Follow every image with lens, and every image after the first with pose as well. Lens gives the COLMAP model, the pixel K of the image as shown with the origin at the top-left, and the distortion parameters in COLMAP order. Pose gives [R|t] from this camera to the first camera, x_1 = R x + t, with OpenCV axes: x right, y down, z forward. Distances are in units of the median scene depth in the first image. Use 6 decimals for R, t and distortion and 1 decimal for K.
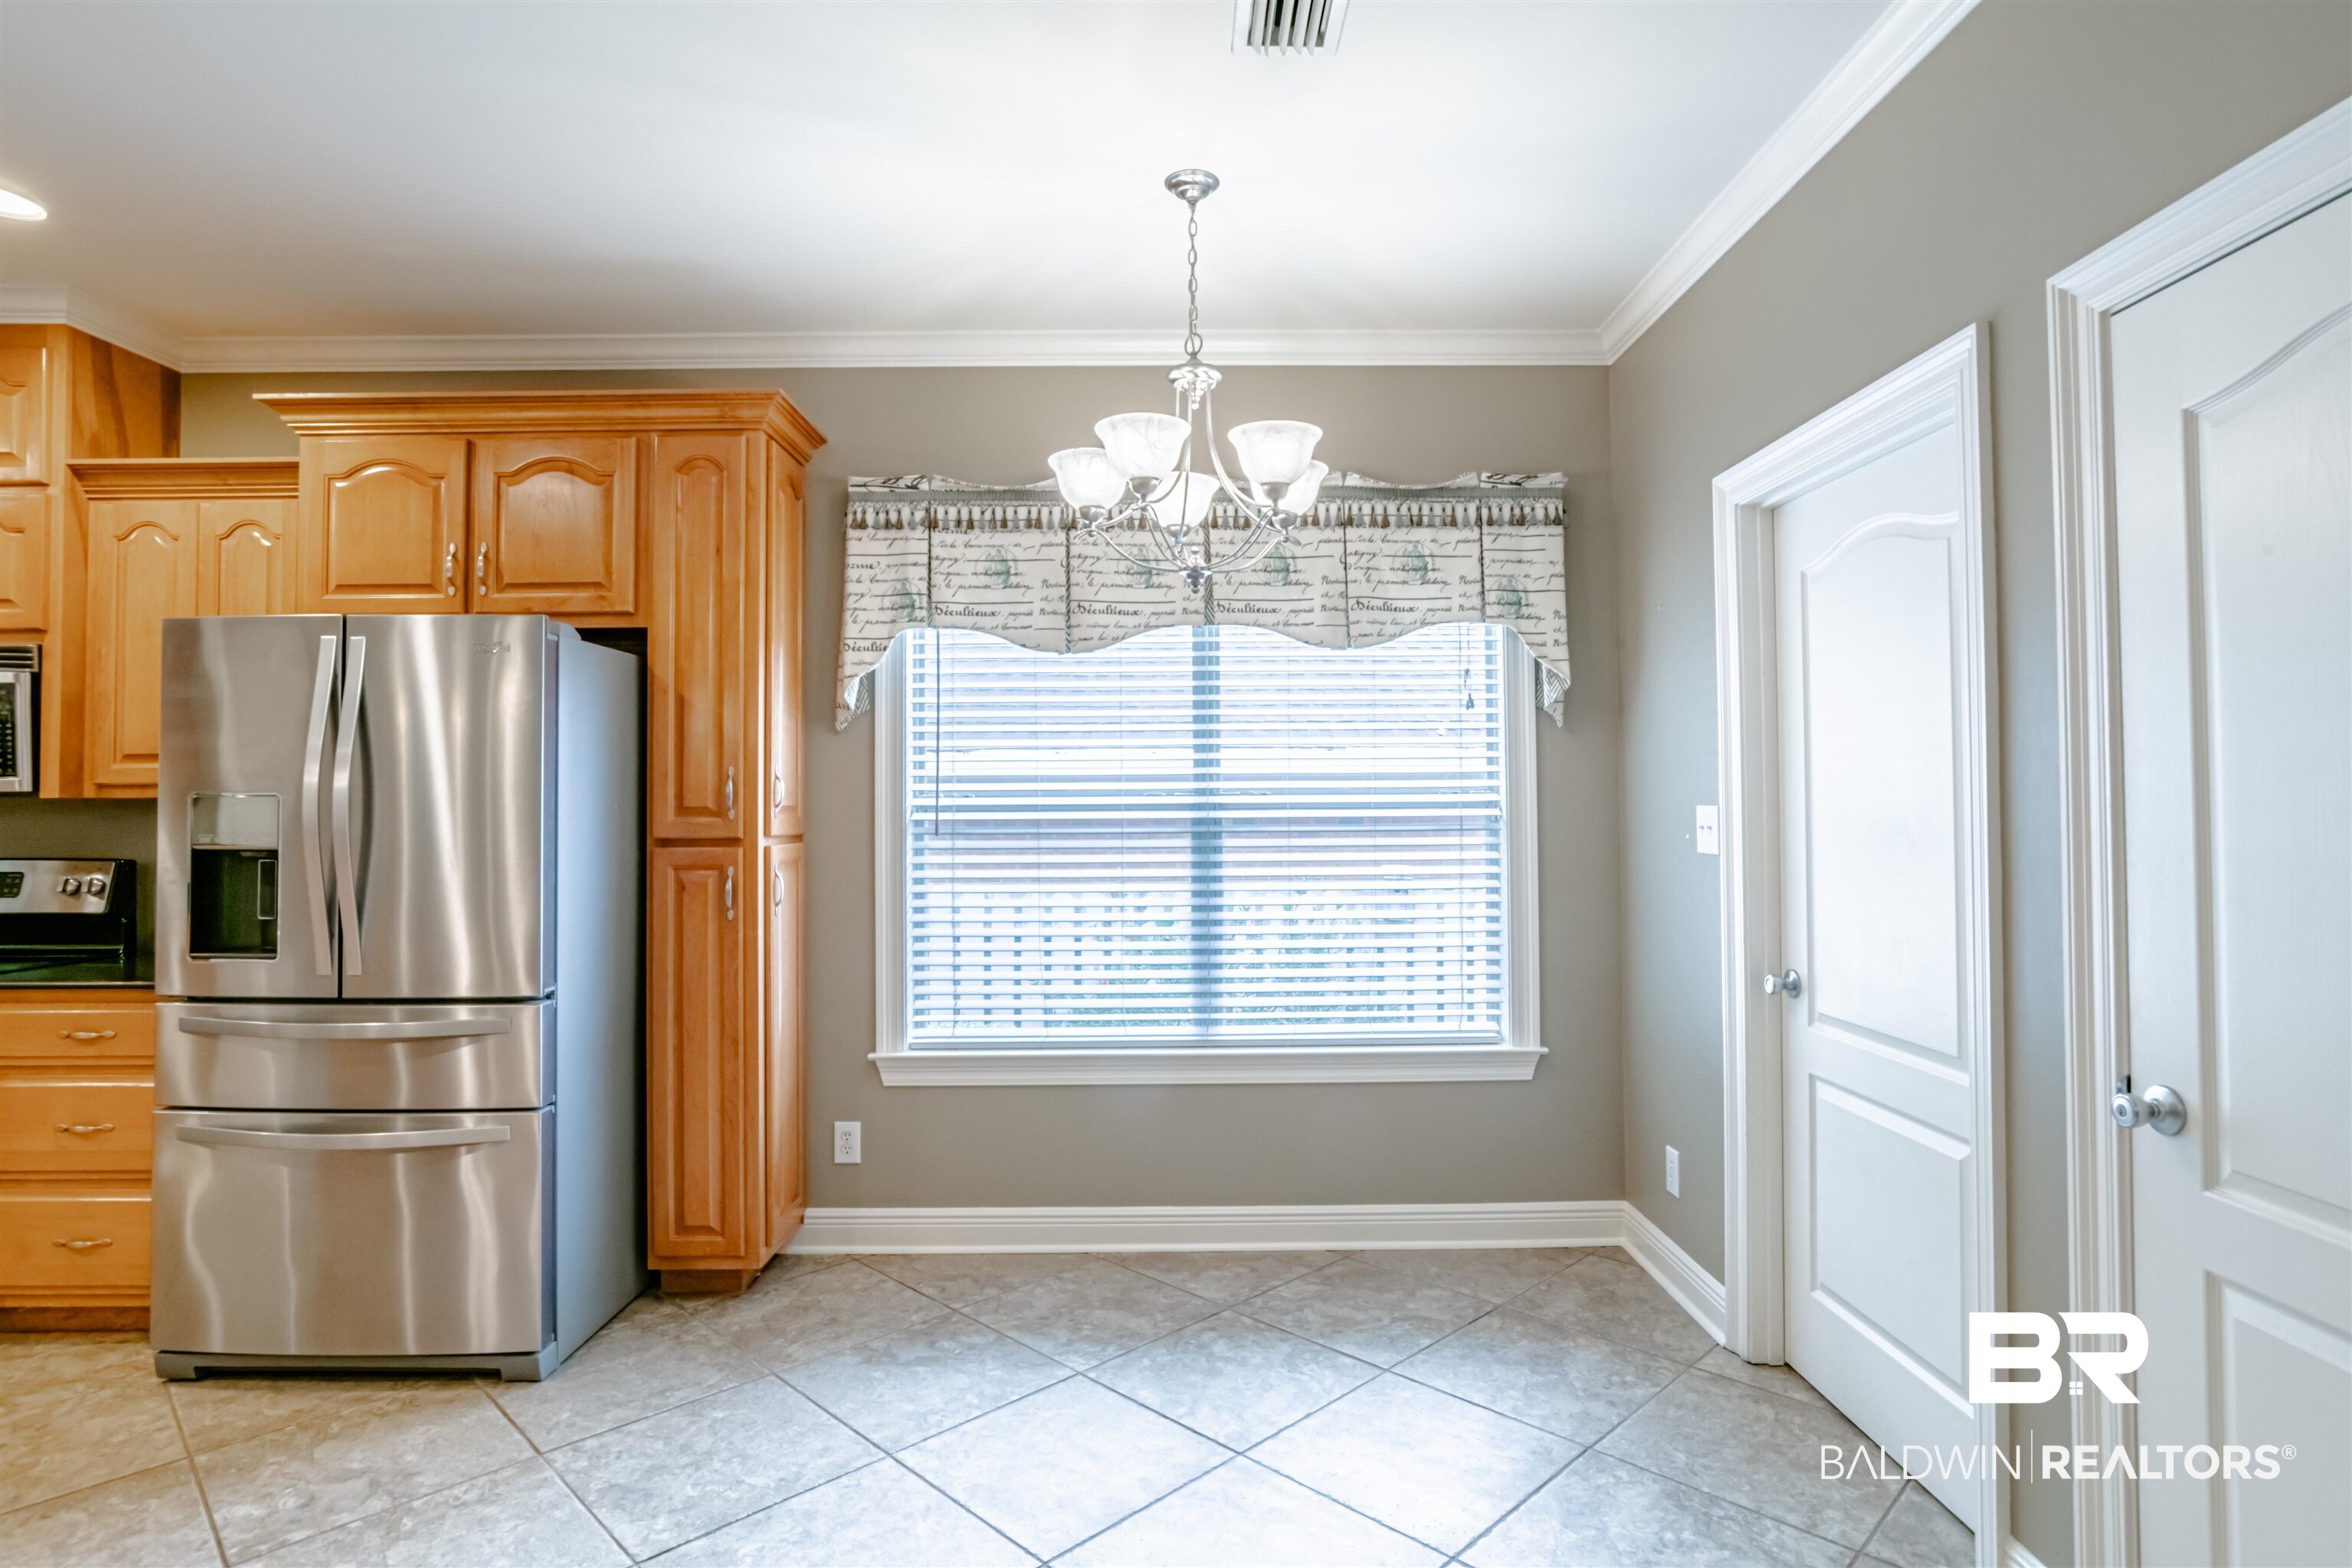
lens RADIAL K [[1226.6, 0, 1189.6], [0, 1226.6, 774.9], [0, 0, 1]] dist [-0.048017, 0.026327]
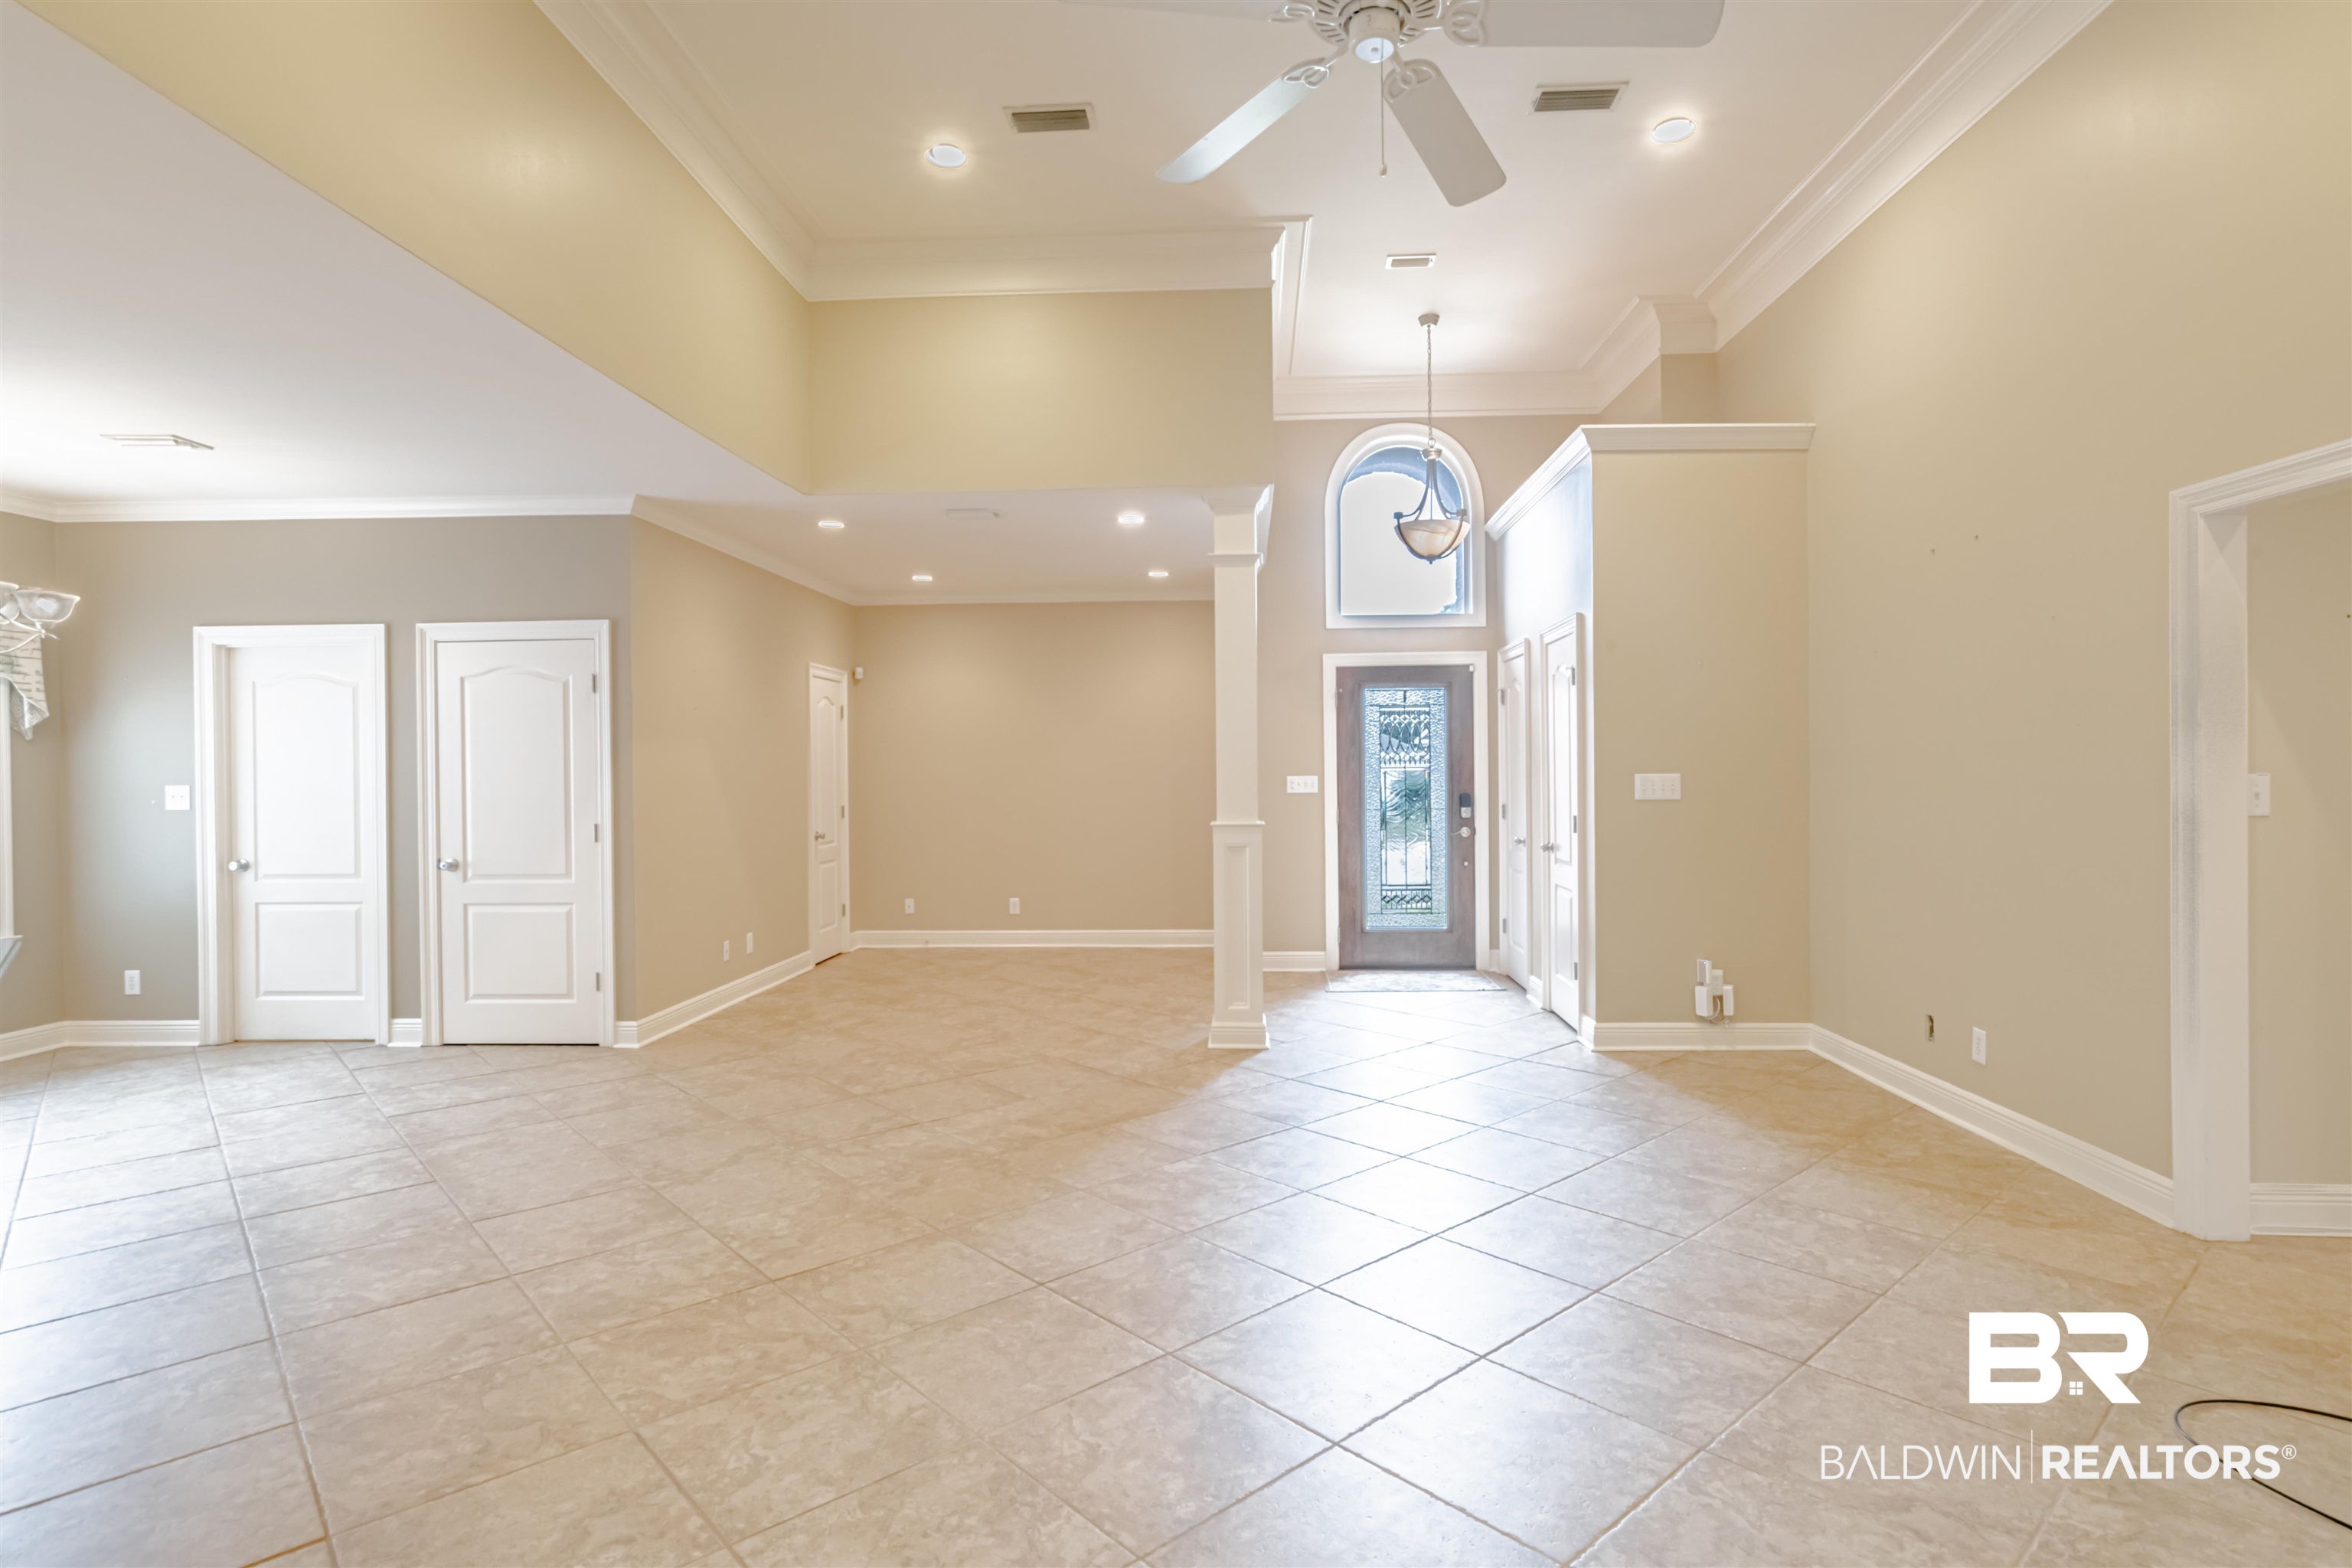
lens RADIAL K [[1196.5, 0, 1190.9], [0, 1196.5, 775.7], [0, 0, 1]] dist [-0.035012, 0.026809]
pose [[0.055704, 0.003071, 0.998443, -1.339596], [-0.013088, 0.999912, -0.002346, -0.008271], [-0.998362, -0.012937, 0.055739, -0.727976]]
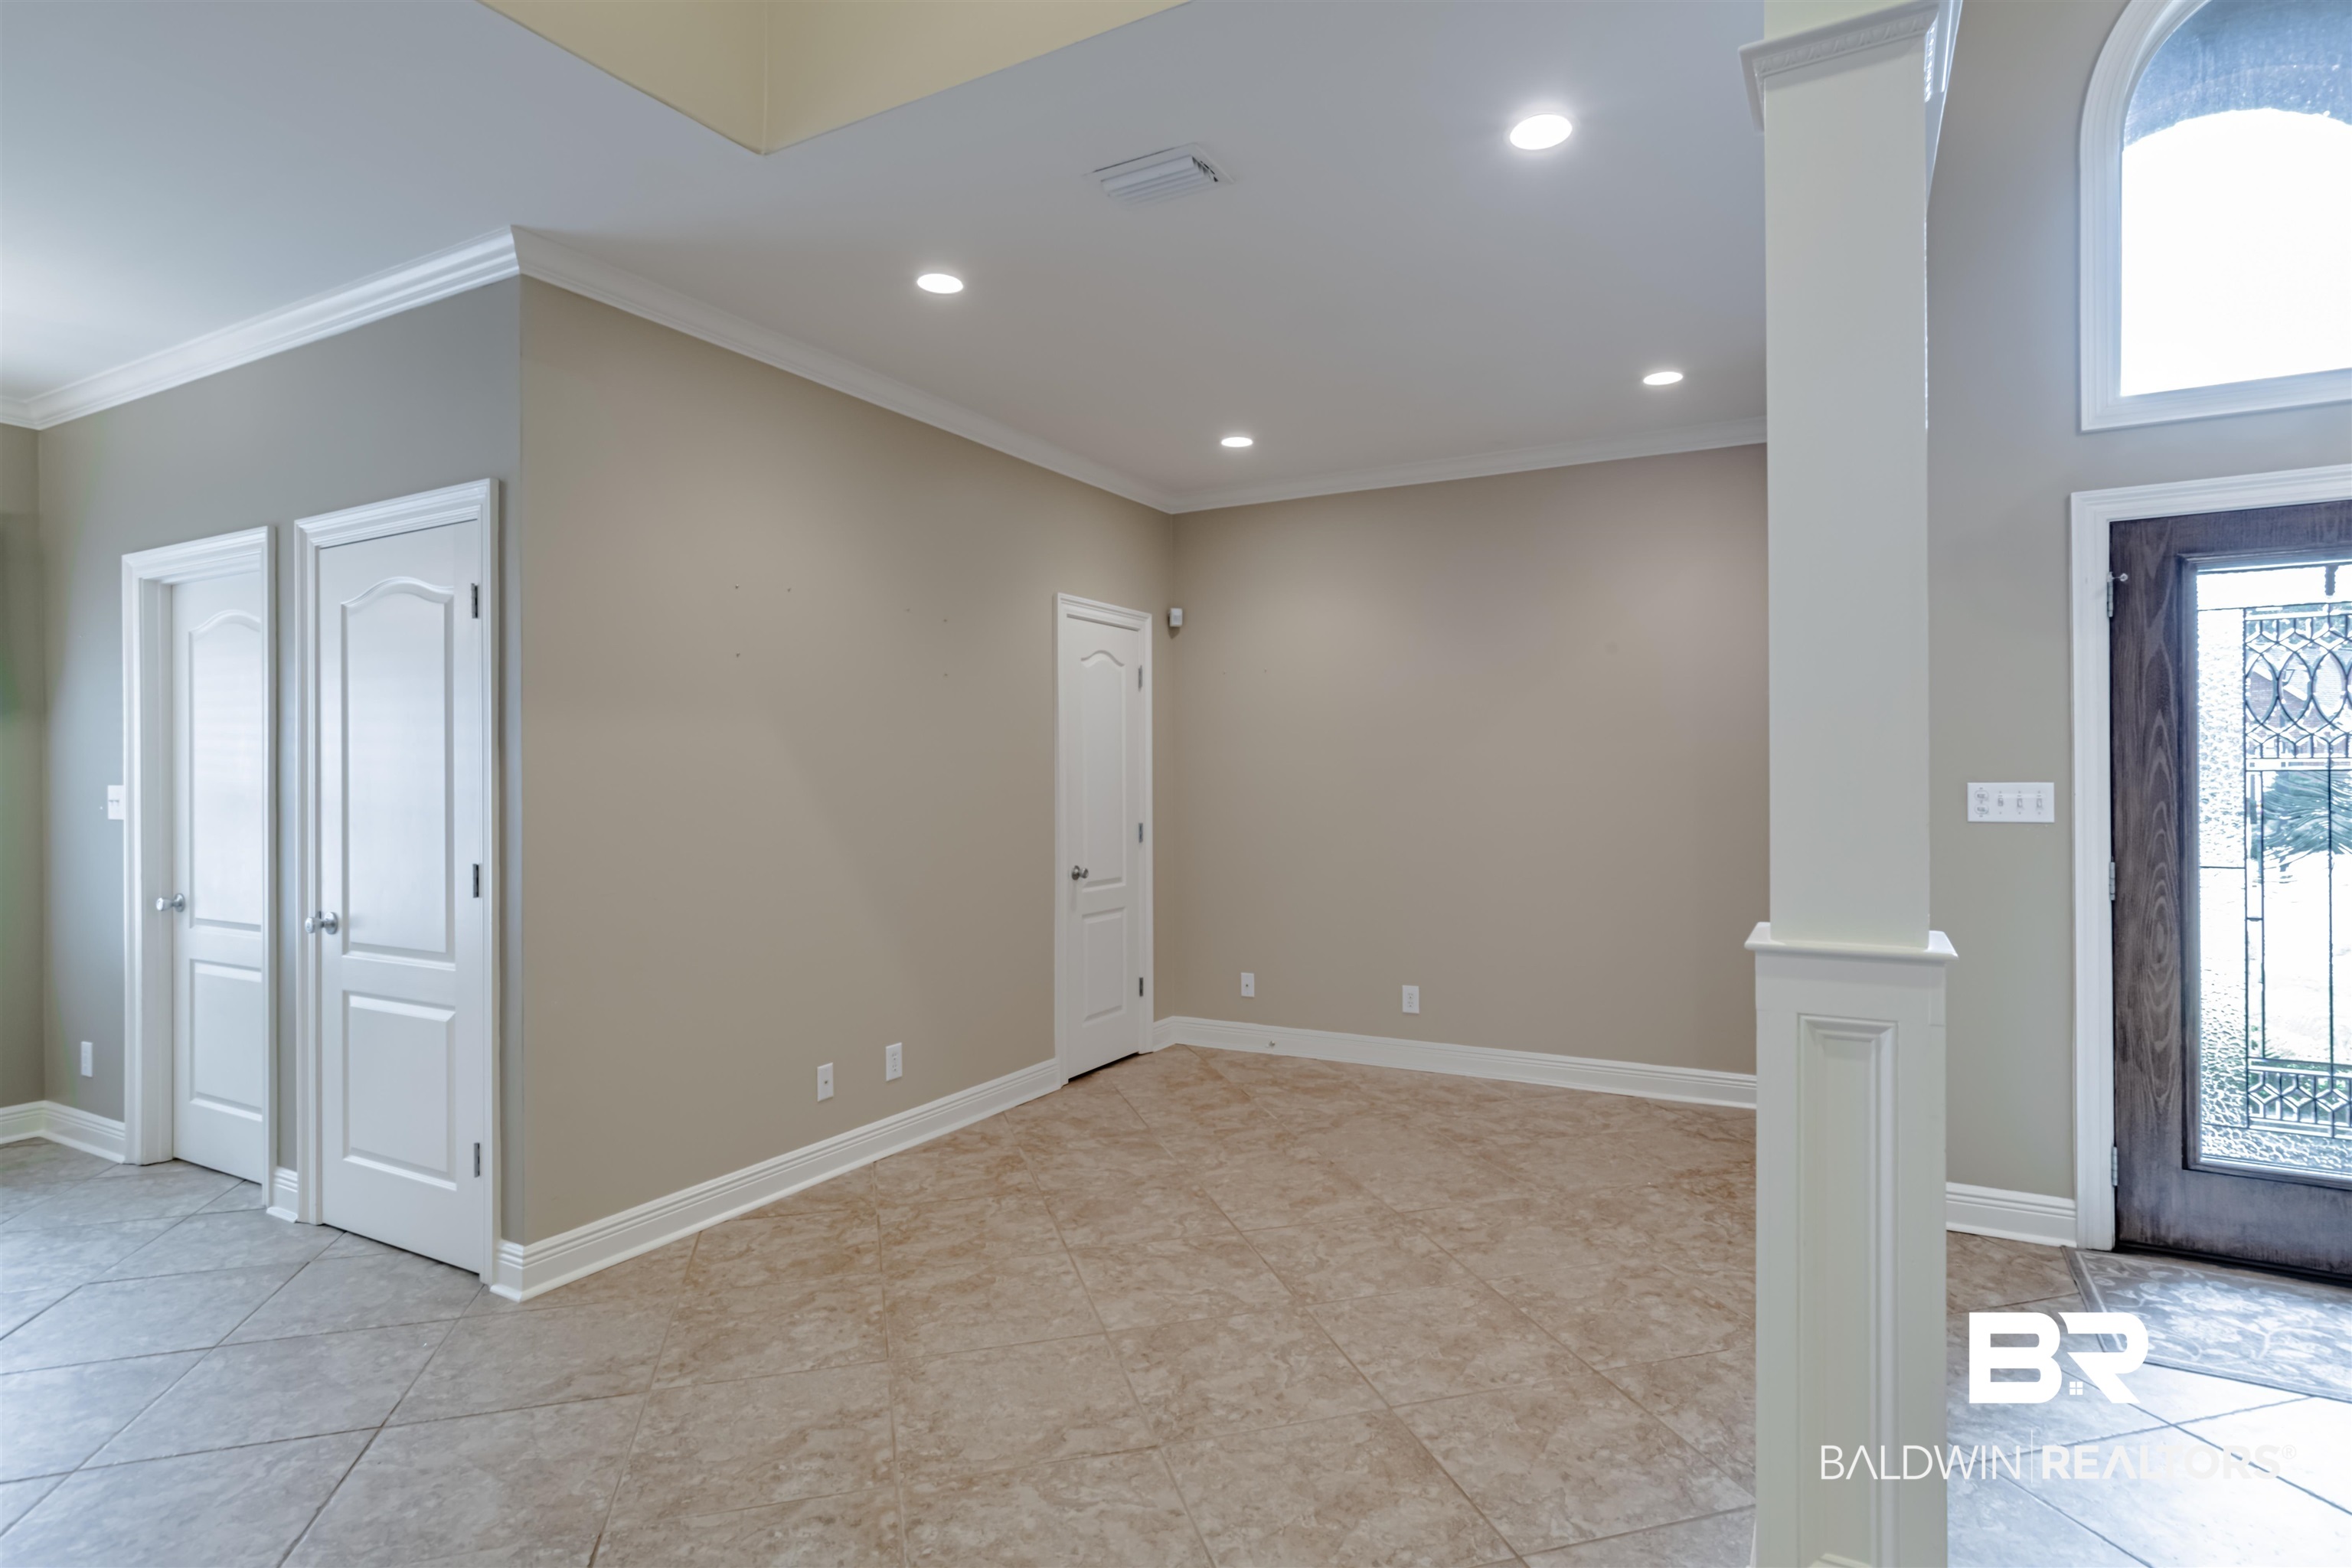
lens RADIAL K [[1196.5, 0, 1190.9], [0, 1196.5, 775.7], [0, 0, 1]] dist [-0.035012, 0.026809]
pose [[0.489816, 0.006015, 0.871805, -0.148000], [-0.018476, 0.999823, 0.003482, -0.012731], [-0.871630, -0.017813, 0.489840, -0.700926]]
